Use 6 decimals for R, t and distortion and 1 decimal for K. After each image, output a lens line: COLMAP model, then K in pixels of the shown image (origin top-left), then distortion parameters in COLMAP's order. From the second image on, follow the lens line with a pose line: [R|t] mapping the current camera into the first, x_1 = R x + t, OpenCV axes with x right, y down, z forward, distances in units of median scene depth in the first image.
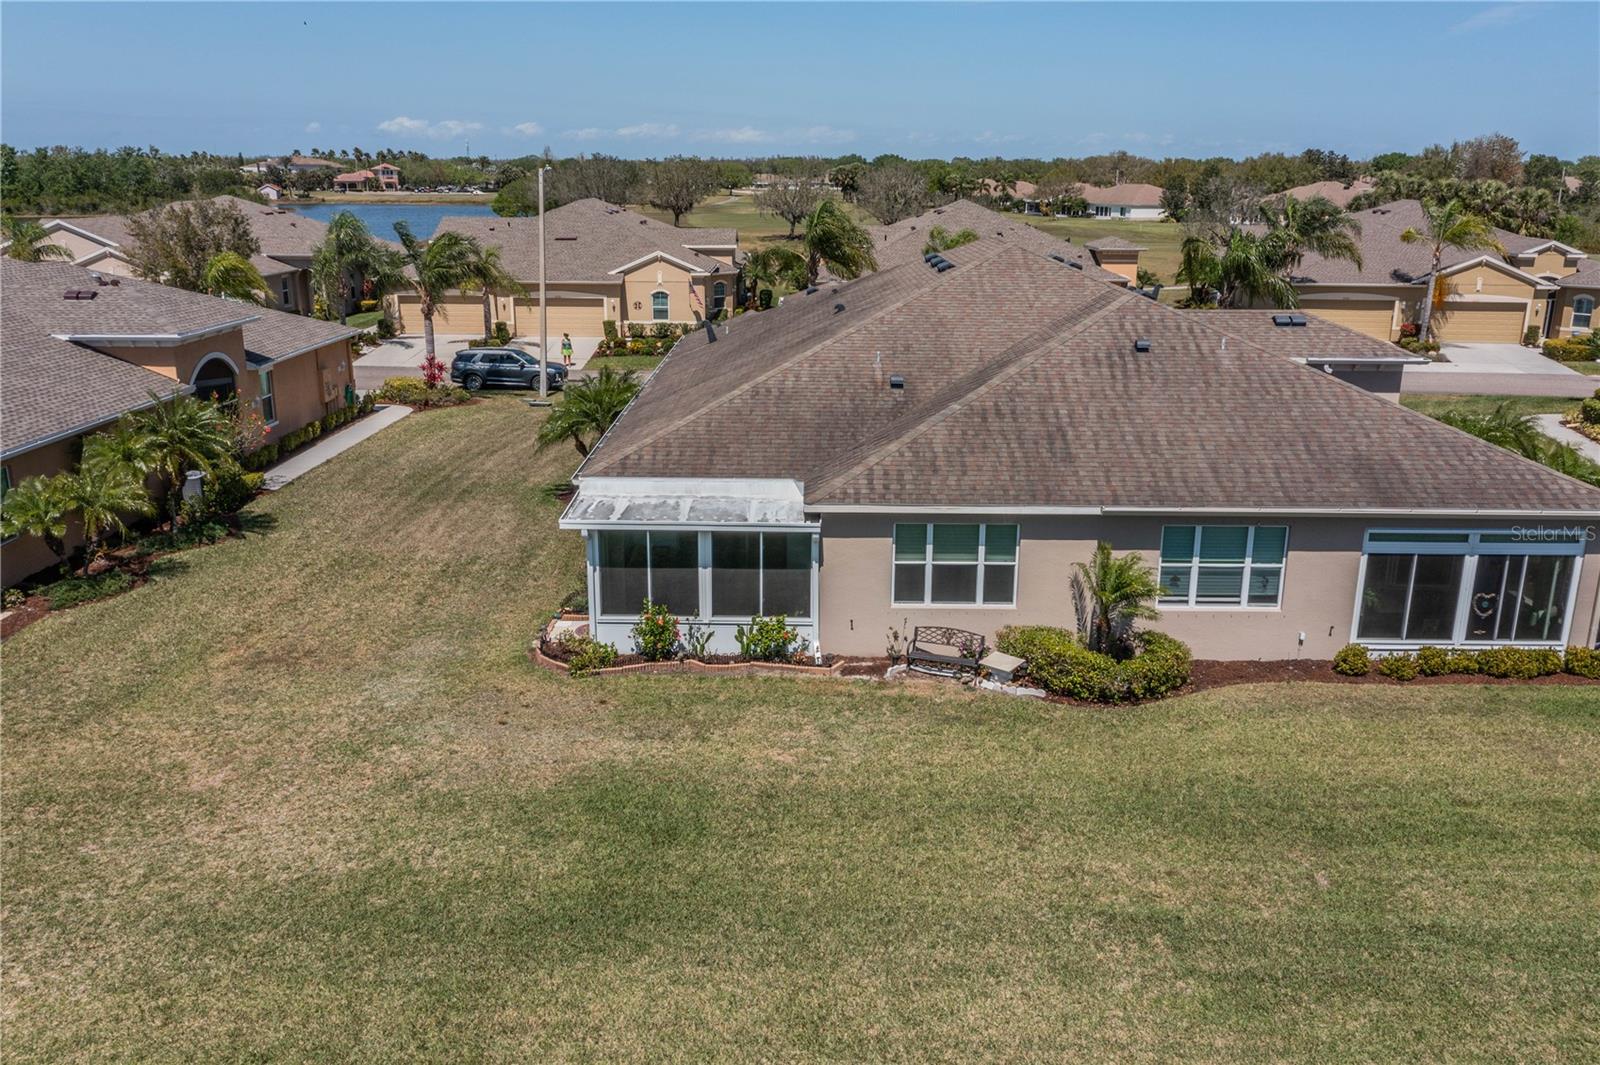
lens RADIAL K [[1258.1, 0, 800.0], [0, 1258.1, 532.5], [0, 0, 1]] dist [0.013374, 0.002235]
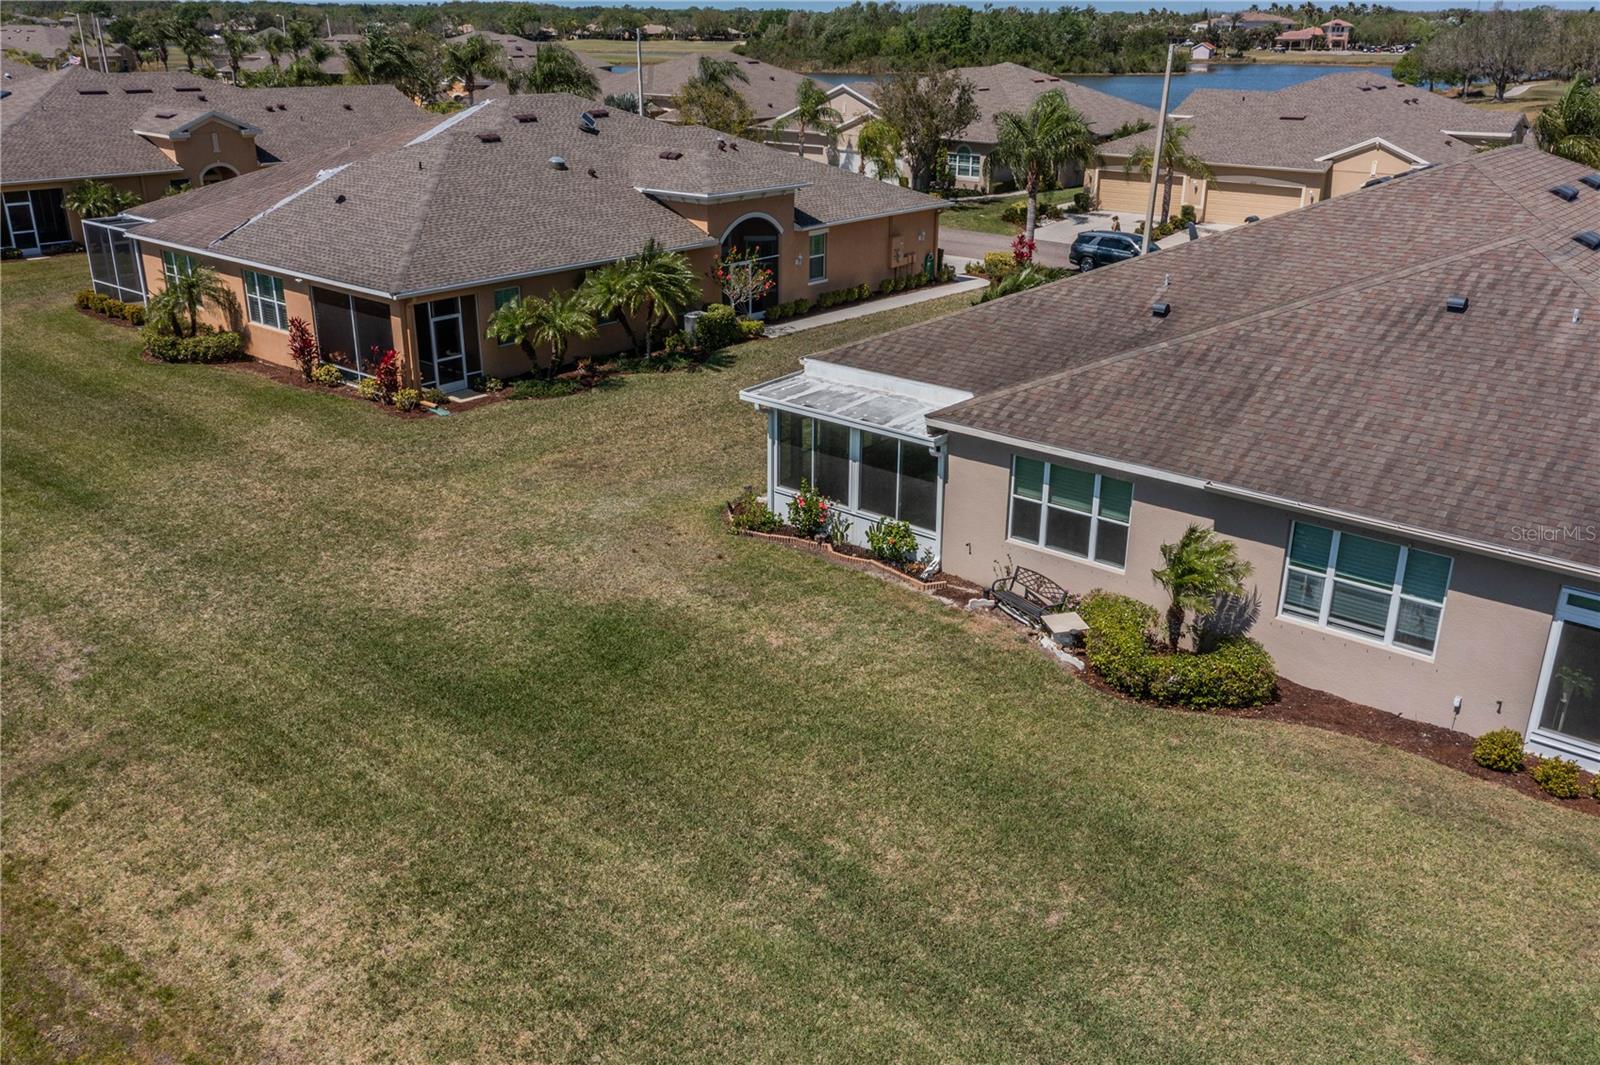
lens RADIAL K [[1298.8, 0, 800.0], [0, 1298.8, 532.5], [0, 0, 1]] dist [0.010701, 0.007868]
pose [[0.771490, 0.232086, -0.592401, 0.538159], [-0.177174, 0.972633, 0.150314, -0.068111], [0.611075, -0.011008, 0.791496, 0.118626]]
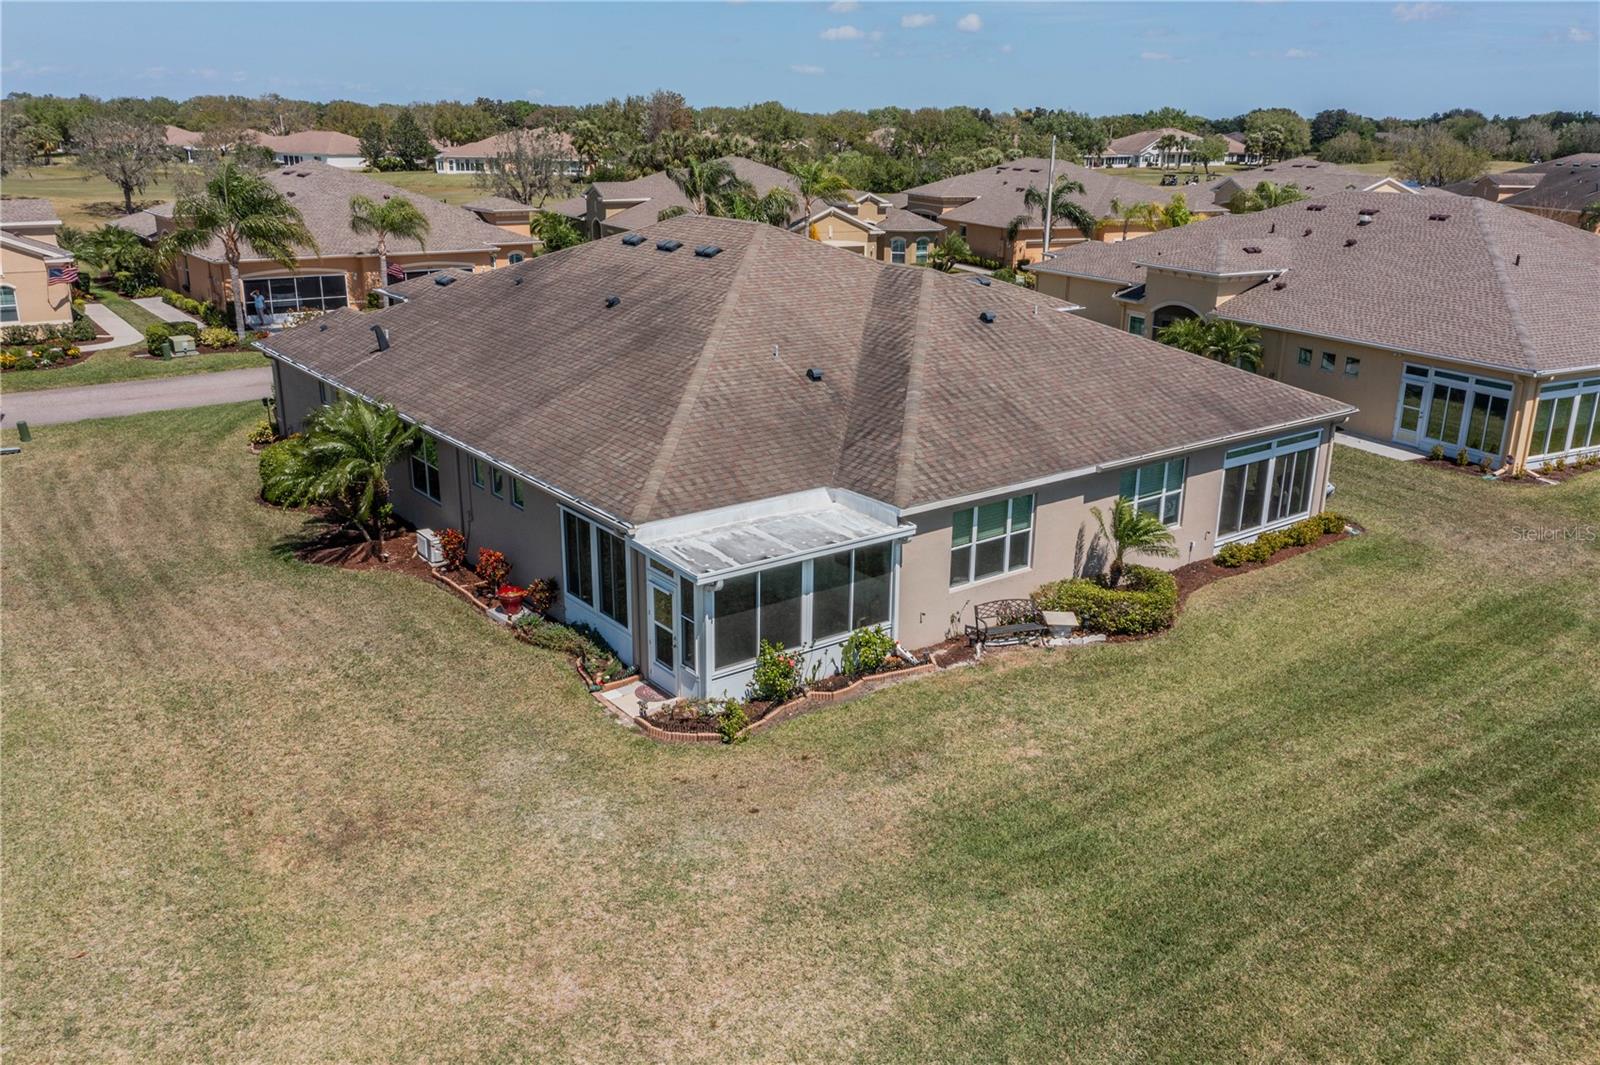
lens RADIAL K [[1258.1, 0, 800.0], [0, 1258.1, 532.5], [0, 0, 1]] dist [0.013374, 0.002235]
pose [[0.788168, -0.186591, 0.586494, -0.623565], [0.161758, 0.982236, 0.095114, -0.108022], [-0.593823, 0.019904, 0.804349, 0.238260]]
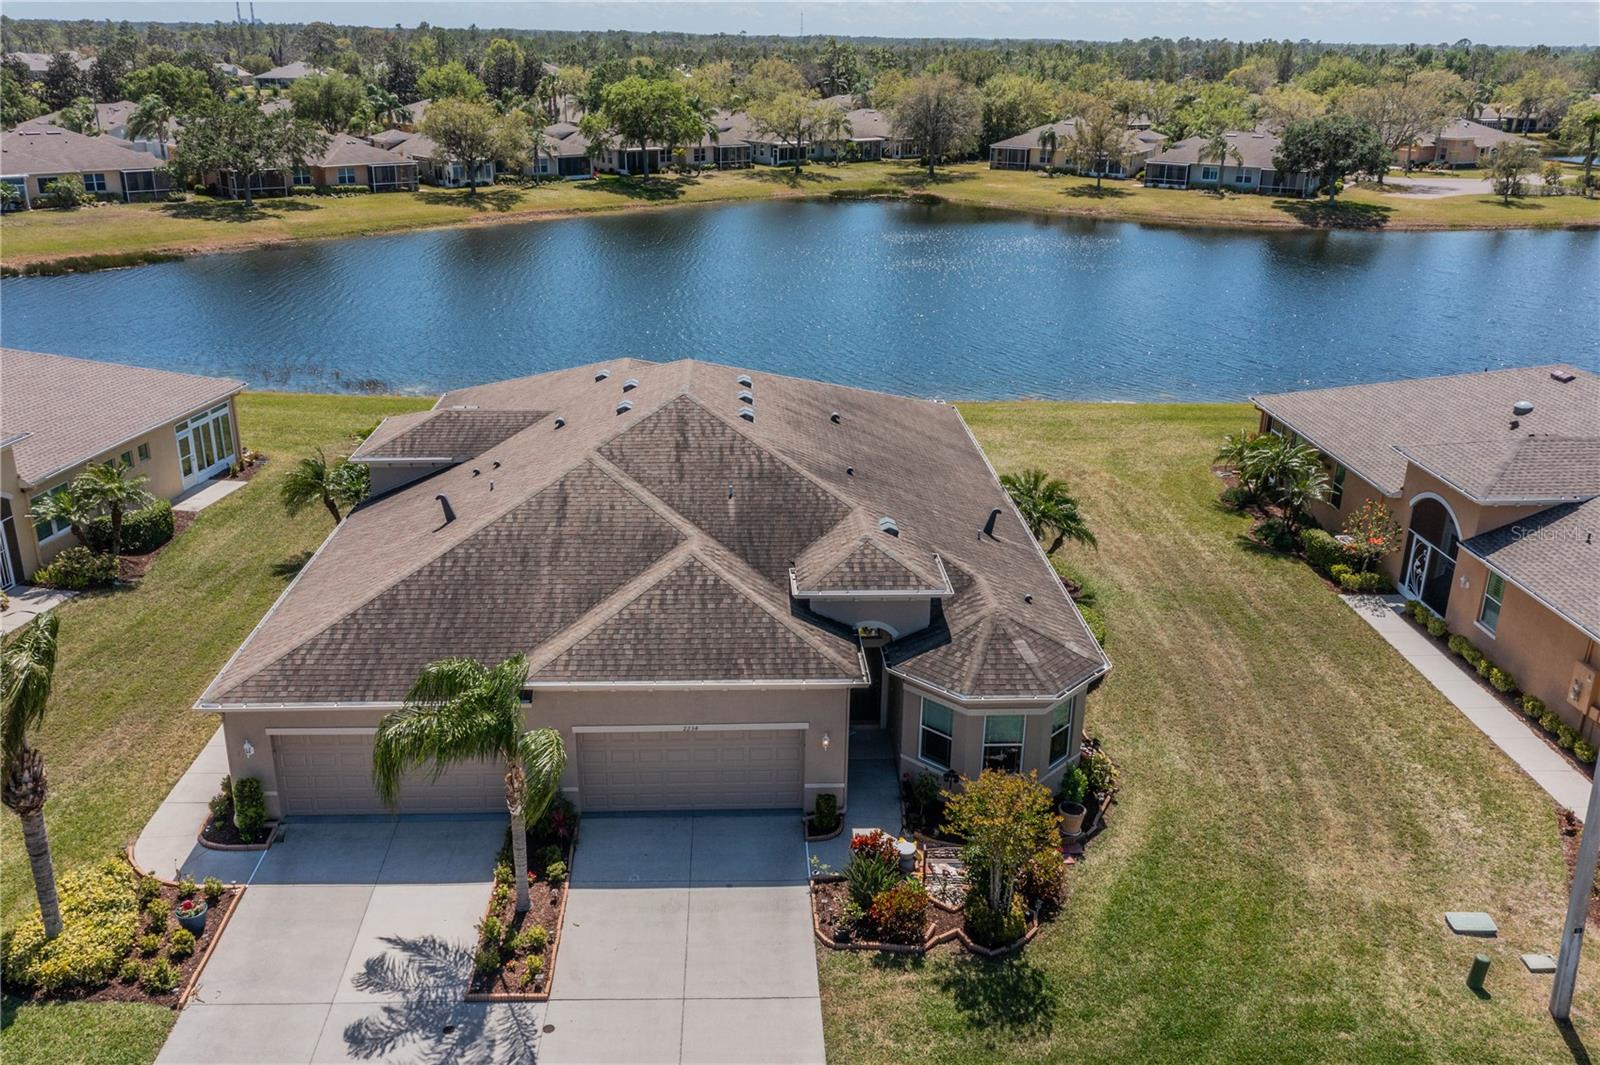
lens RADIAL K [[1313.2, 0, 800.0], [0, 1313.2, 532.5], [0, 0, 1]] dist [0.011722, 0.005453]
pose [[-0.998349, -0.000172, -0.057435, 0.185251], [-0.034537, 0.800799, 0.597937, -1.153156], [0.045891, 0.598933, -0.799483, 2.865374]]
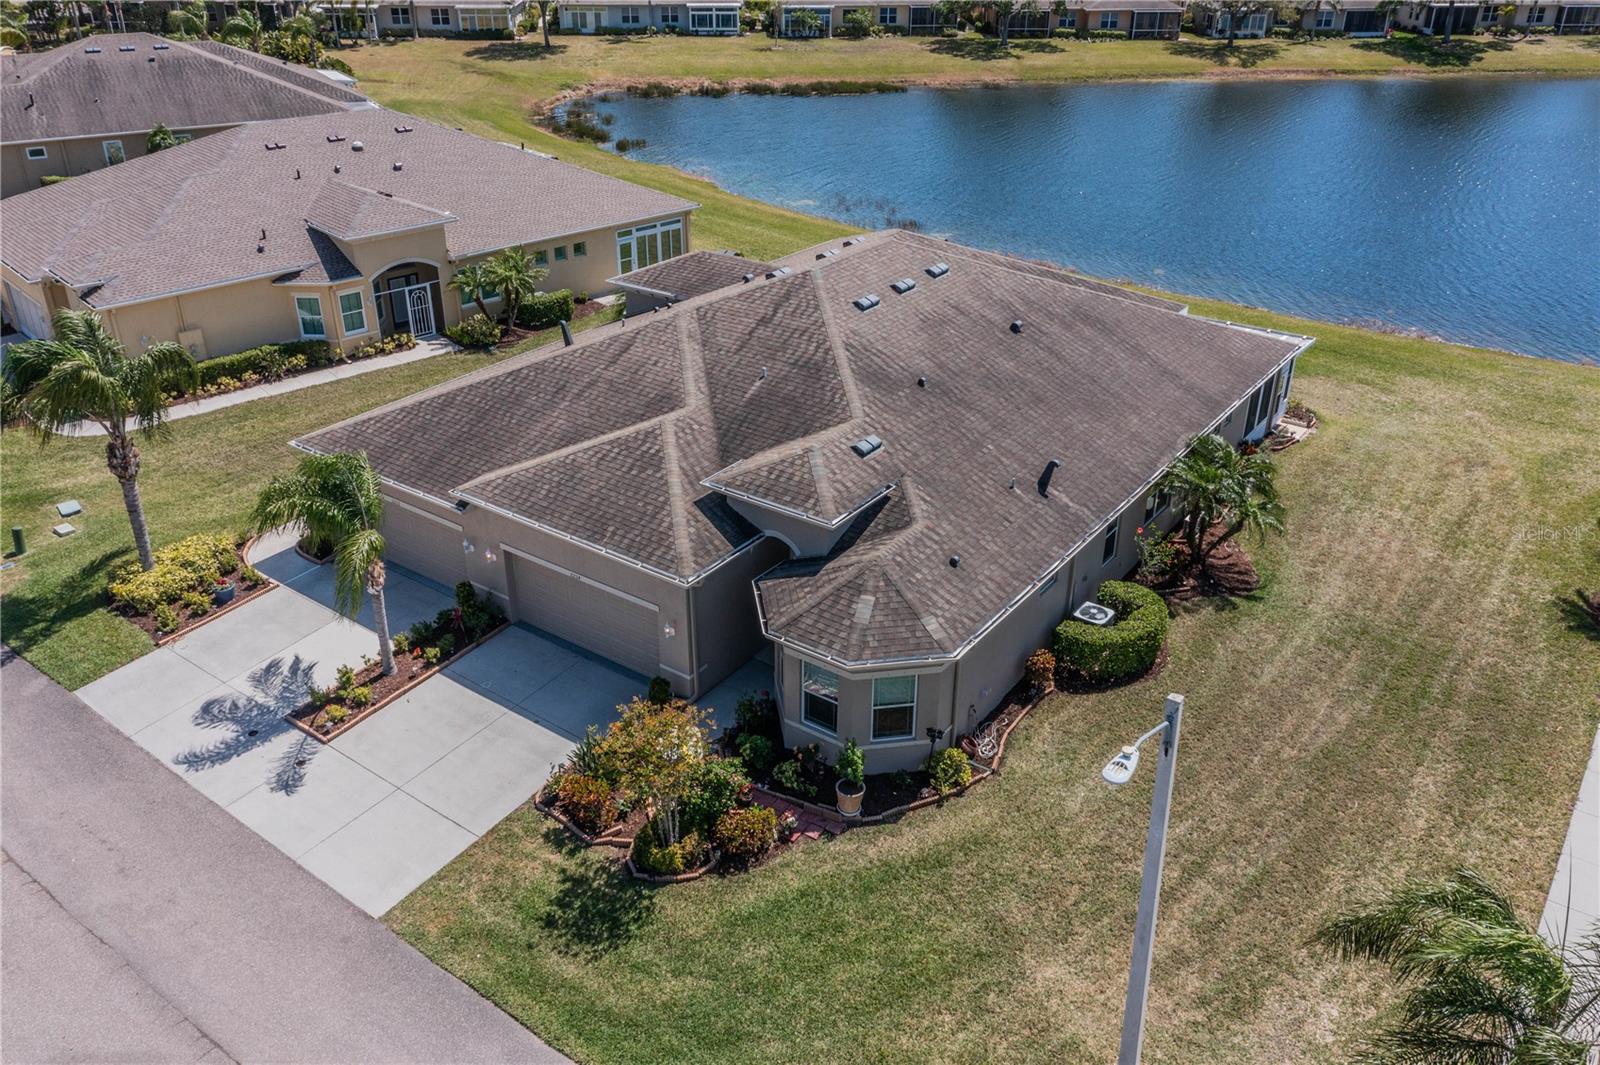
lens RADIAL K [[1258.1, 0, 800.0], [0, 1258.1, 532.5], [0, 0, 1]] dist [0.013374, 0.002235]
pose [[-0.811676, -0.280116, 0.512559, -0.587052], [0.156556, 0.741072, 0.652918, -1.089630], [-0.562736, 0.610203, -0.557657, 2.542782]]
